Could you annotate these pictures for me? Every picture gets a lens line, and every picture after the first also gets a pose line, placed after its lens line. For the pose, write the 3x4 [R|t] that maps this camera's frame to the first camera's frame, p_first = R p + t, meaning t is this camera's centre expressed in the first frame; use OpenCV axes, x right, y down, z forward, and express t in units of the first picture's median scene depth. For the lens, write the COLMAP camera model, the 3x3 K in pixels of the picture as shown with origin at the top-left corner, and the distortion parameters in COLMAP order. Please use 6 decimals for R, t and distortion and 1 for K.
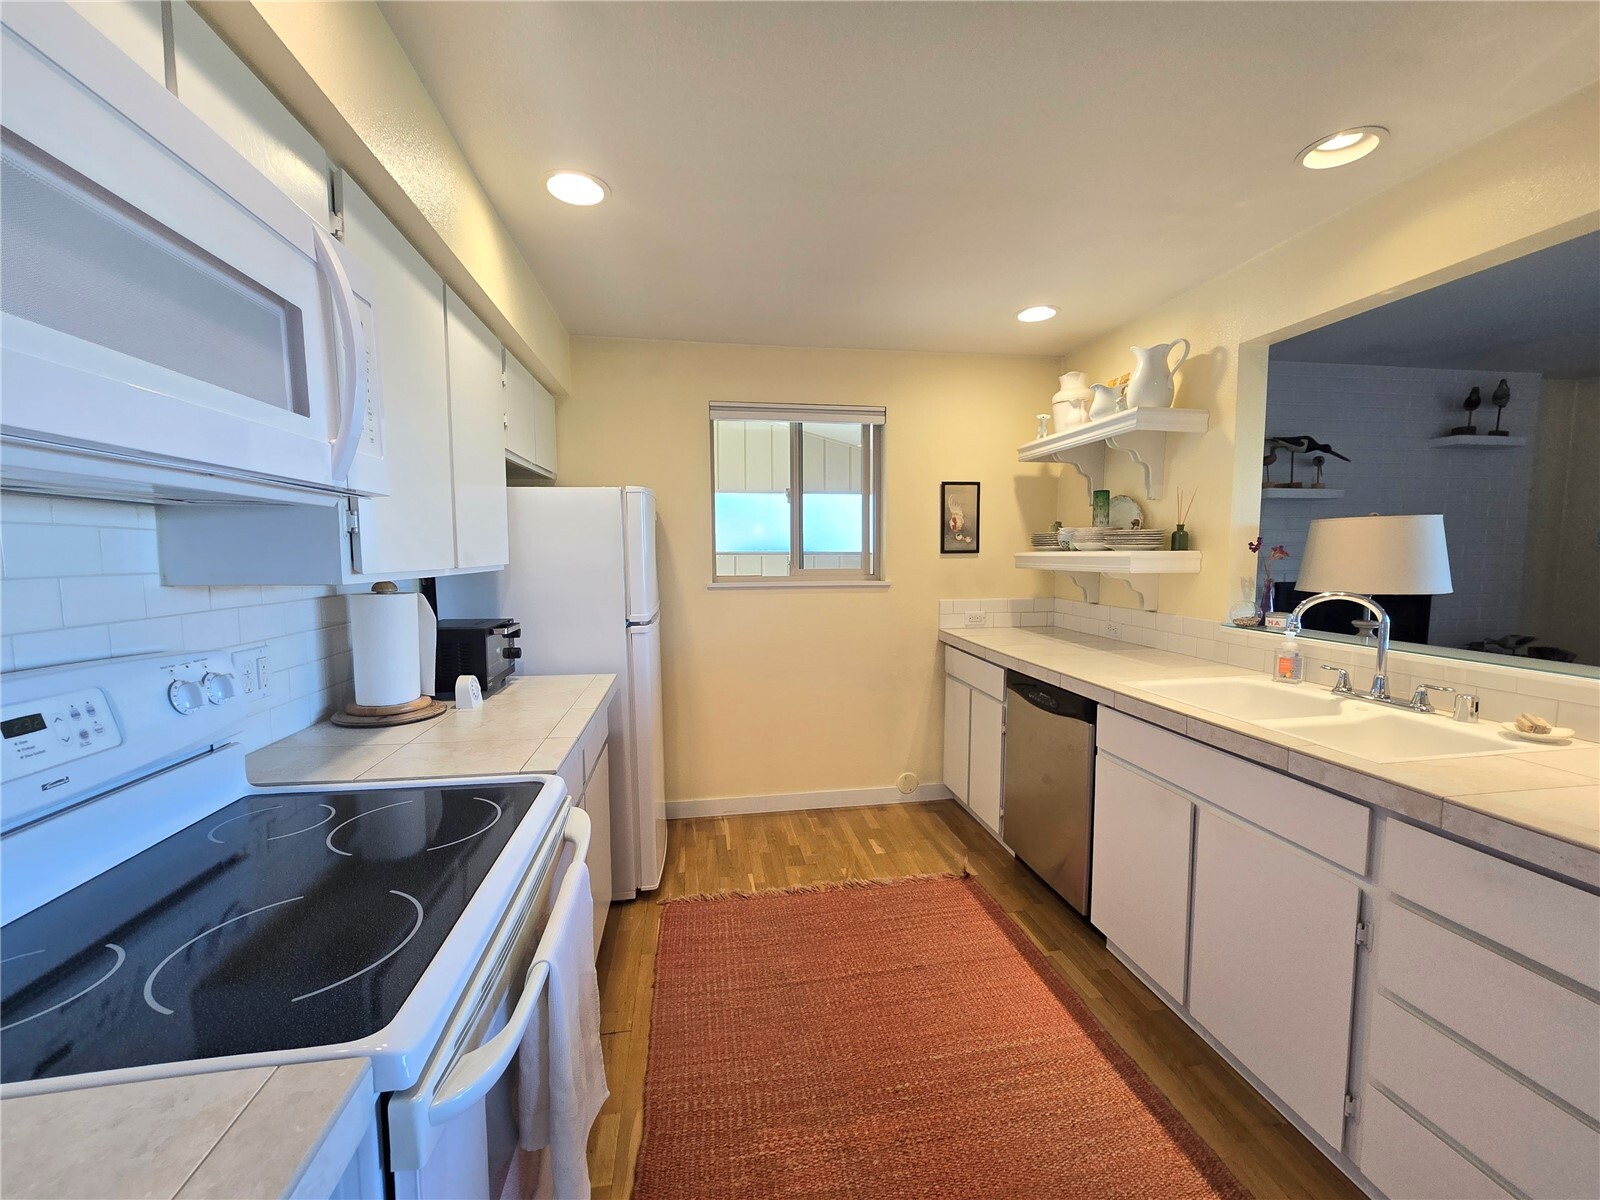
lens RADIAL K [[656.2, 0, 803.7], [0, 656.2, 608.8], [0, 0, 1]] dist [-0.000351, 0.000338]
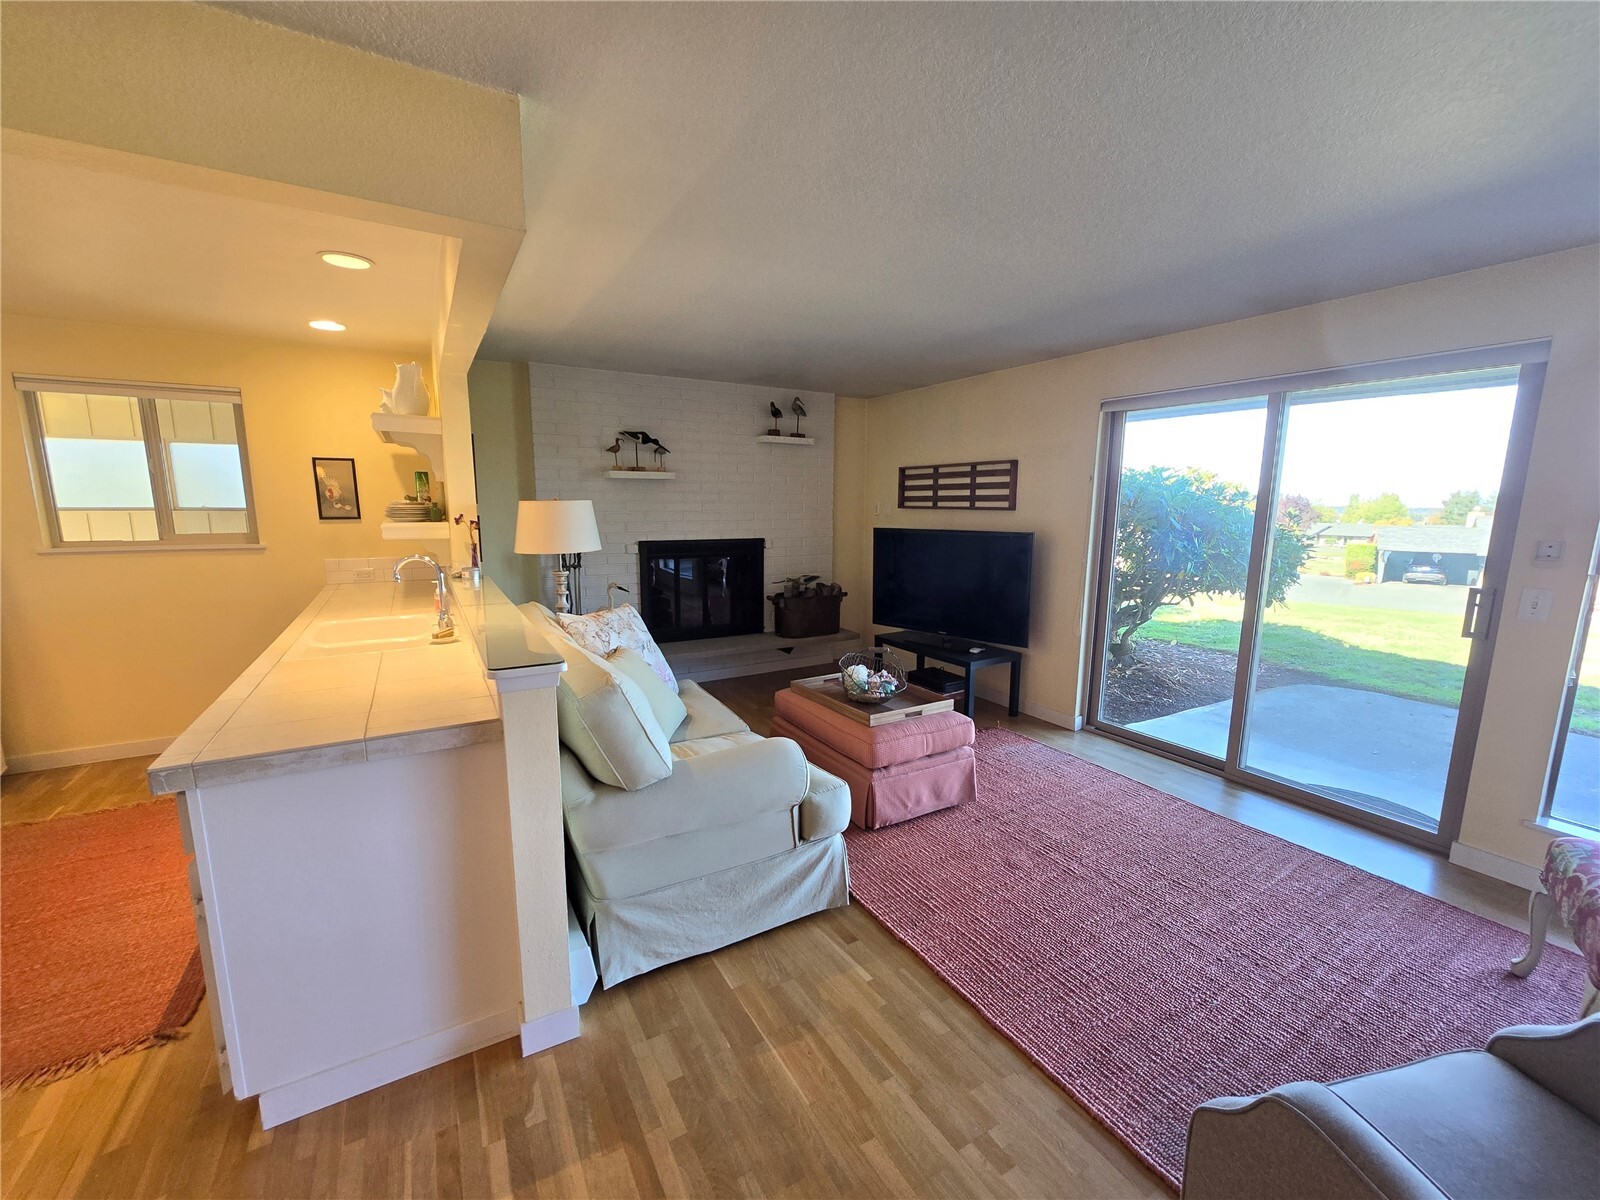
lens RADIAL K [[653.8, 0, 803.6], [0, 653.8, 608.6], [0, 0, 1]] dist [0.000177, -0.000431]
pose [[0.934882, -0.046422, 0.351909, 0.794745], [0.019285, 0.996589, 0.080234, -0.004569], [-0.354433, -0.068223, 0.932589, -0.530197]]
